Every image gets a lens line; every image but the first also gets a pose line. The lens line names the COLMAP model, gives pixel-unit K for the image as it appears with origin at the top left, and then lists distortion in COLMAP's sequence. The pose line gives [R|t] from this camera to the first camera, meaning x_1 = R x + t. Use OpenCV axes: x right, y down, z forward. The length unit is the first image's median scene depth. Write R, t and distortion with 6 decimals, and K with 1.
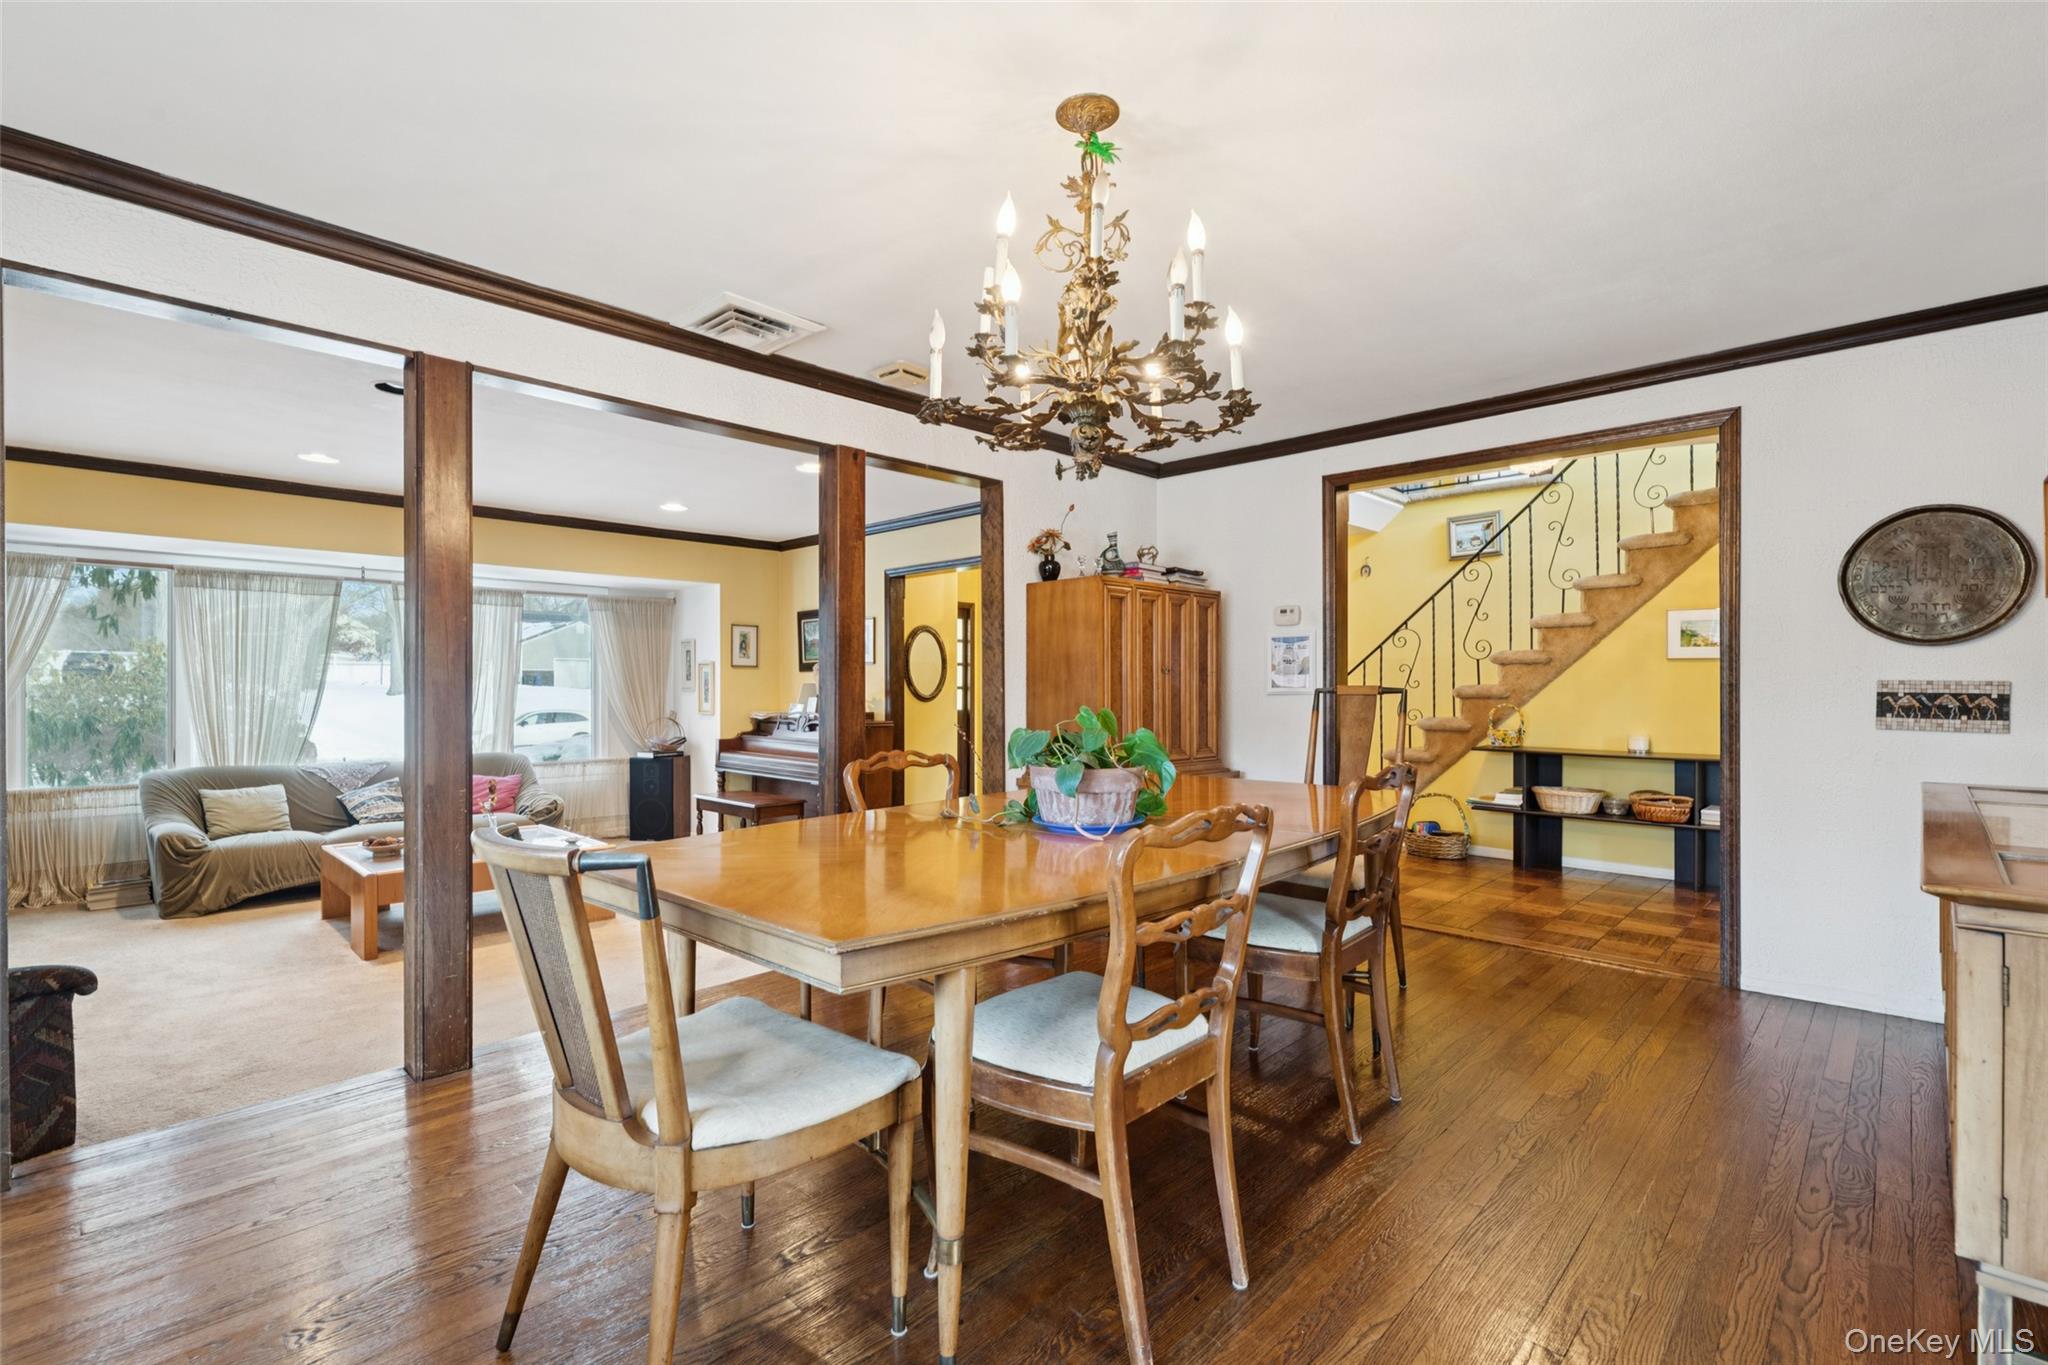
lens RADIAL K [[918.7, 0, 1026.8], [0, 918.7, 689.8], [0, 0, 1]] dist [0.000860, 0.000473]
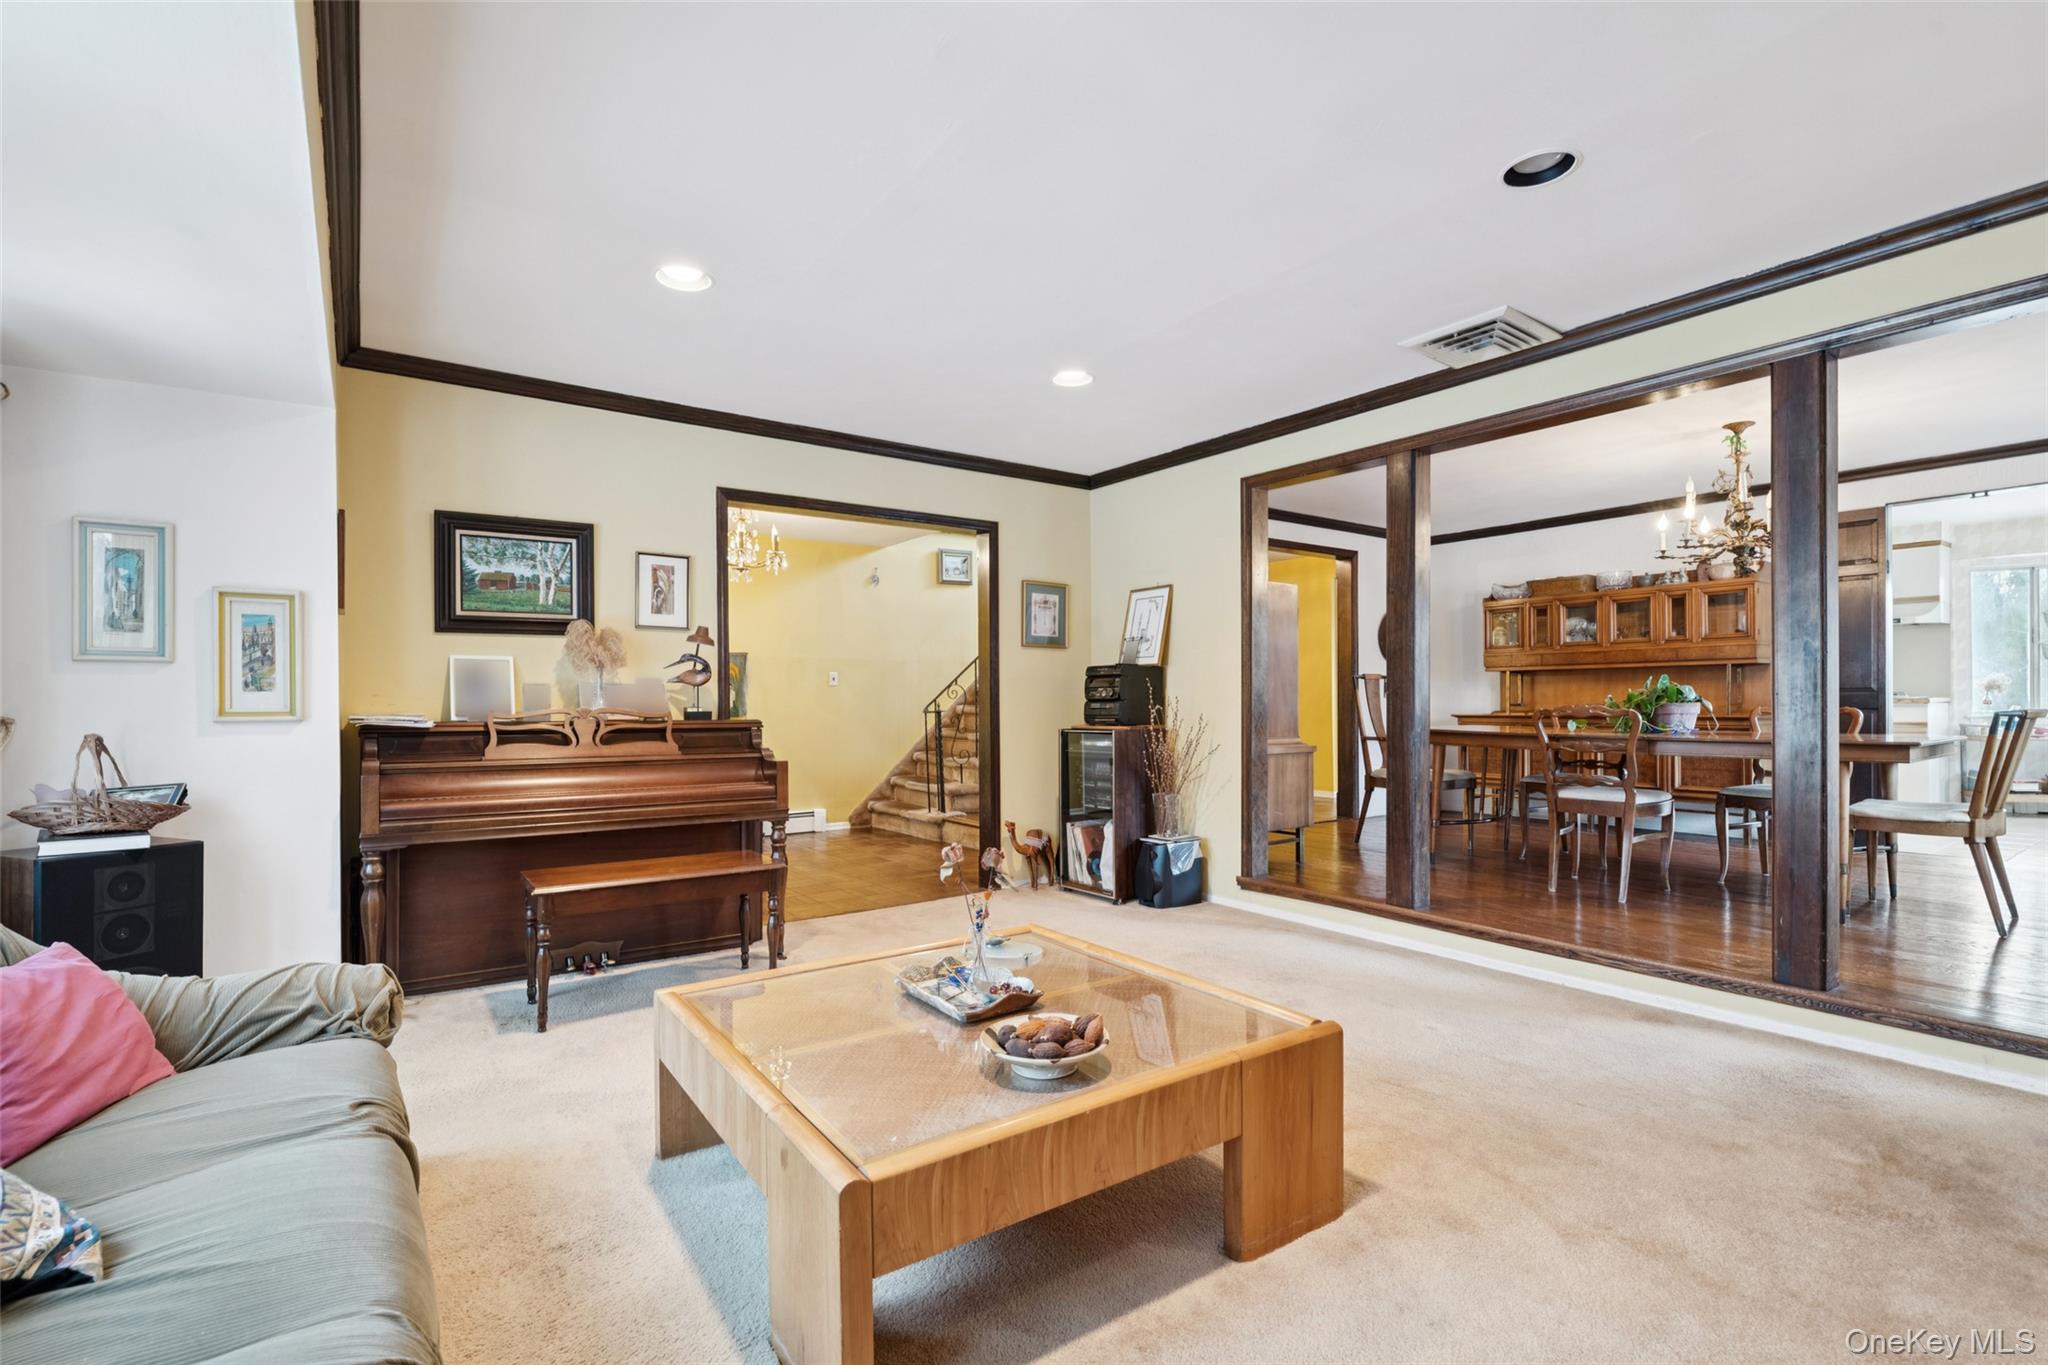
lens RADIAL K [[918.7, 0, 1026.8], [0, 918.7, 689.8], [0, 0, 1]] dist [0.000860, 0.000473]
pose [[0.198474, 0.012618, 0.980025, -0.863097], [0.007026, 0.999873, -0.014297, 0.026725], [-0.980081, 0.009723, 0.198360, 0.762585]]
